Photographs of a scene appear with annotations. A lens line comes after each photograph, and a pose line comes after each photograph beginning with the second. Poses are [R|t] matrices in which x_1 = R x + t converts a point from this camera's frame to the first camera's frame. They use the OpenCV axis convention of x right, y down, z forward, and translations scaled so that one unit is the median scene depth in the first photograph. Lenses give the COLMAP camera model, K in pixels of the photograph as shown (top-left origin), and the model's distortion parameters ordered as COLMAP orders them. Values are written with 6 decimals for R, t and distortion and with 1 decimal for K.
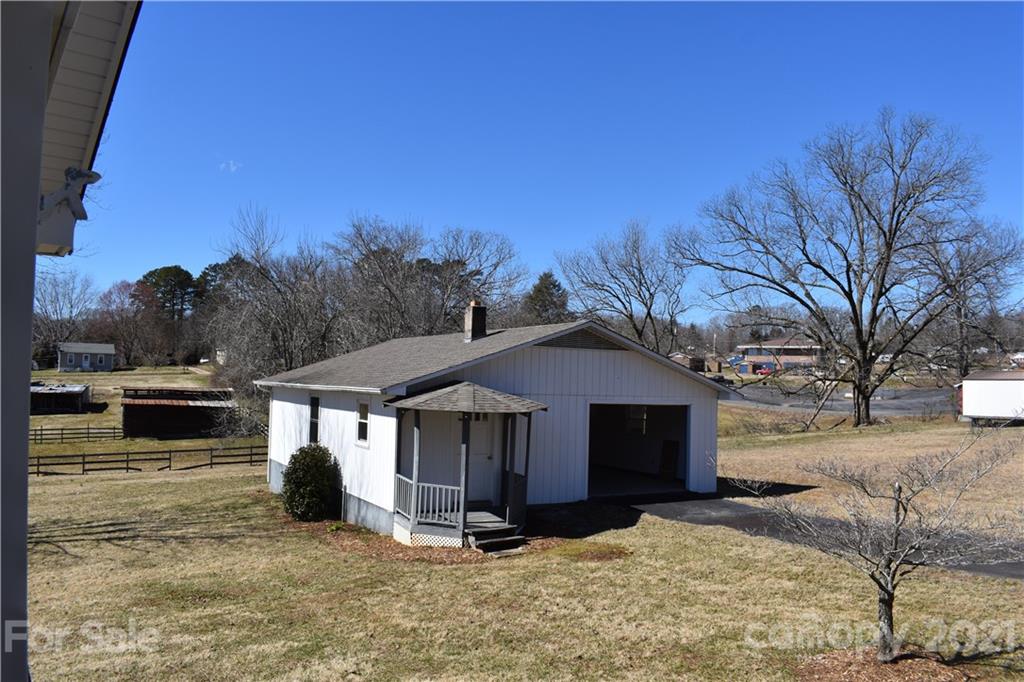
lens RADIAL K [[803.9, 0, 513.4], [0, 803.9, 344.0], [0, 0, 1]] dist [-0.090447, 0.013592]
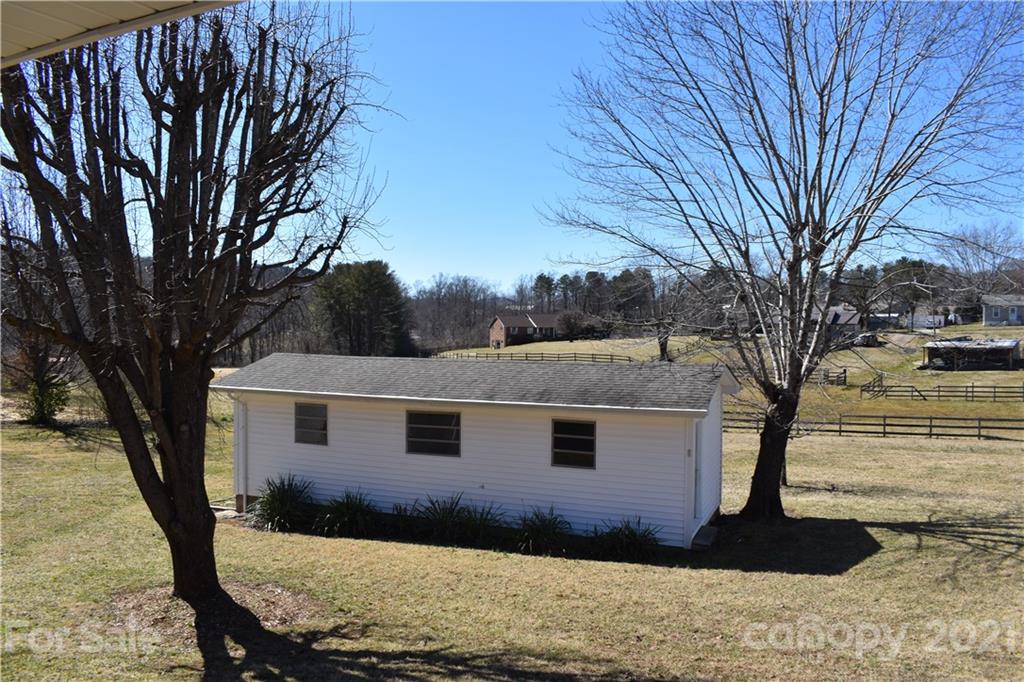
lens RADIAL K [[803.9, 0, 513.1], [0, 803.9, 340.0], [0, 0, 1]] dist [-0.090447, 0.013592]
pose [[0.486130, 0.002850, -0.873882, -0.043717], [0.044287, 0.998629, 0.027893, 0.000741], [0.872764, -0.052261, 0.485337, 0.043102]]
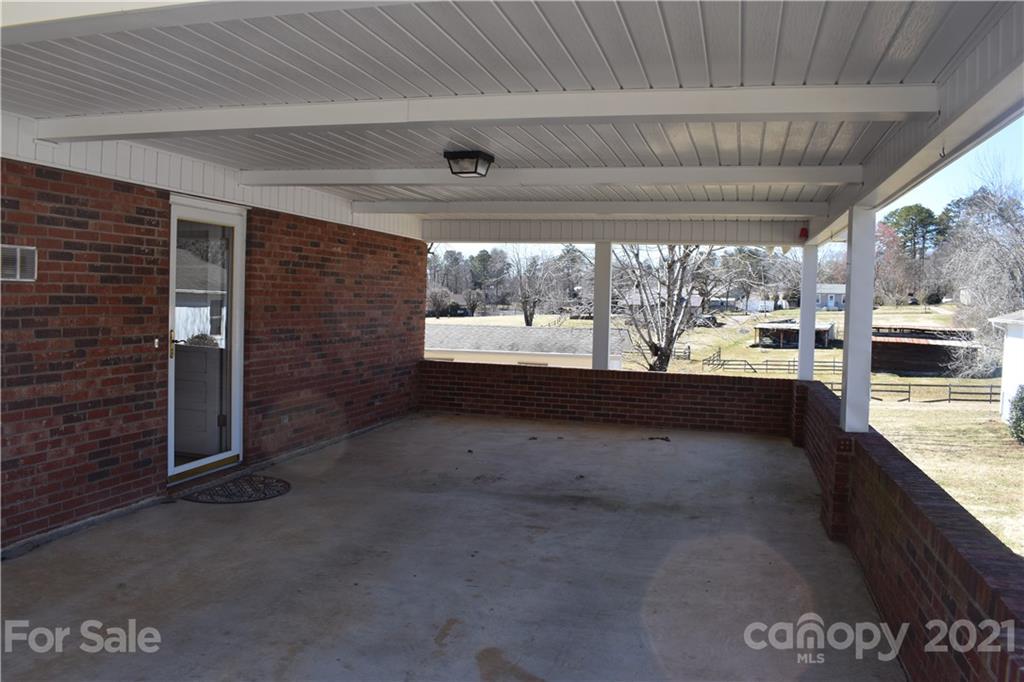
lens RADIAL K [[803.9, 0, 515.1], [0, 803.9, 336.0], [0, 0, 1]] dist [-0.090447, 0.013592]
pose [[0.639936, 0.029646, -0.767856, 0.024834], [0.021369, 0.998183, 0.056347, -0.000999], [0.768131, -0.052466, 0.638140, -0.055326]]
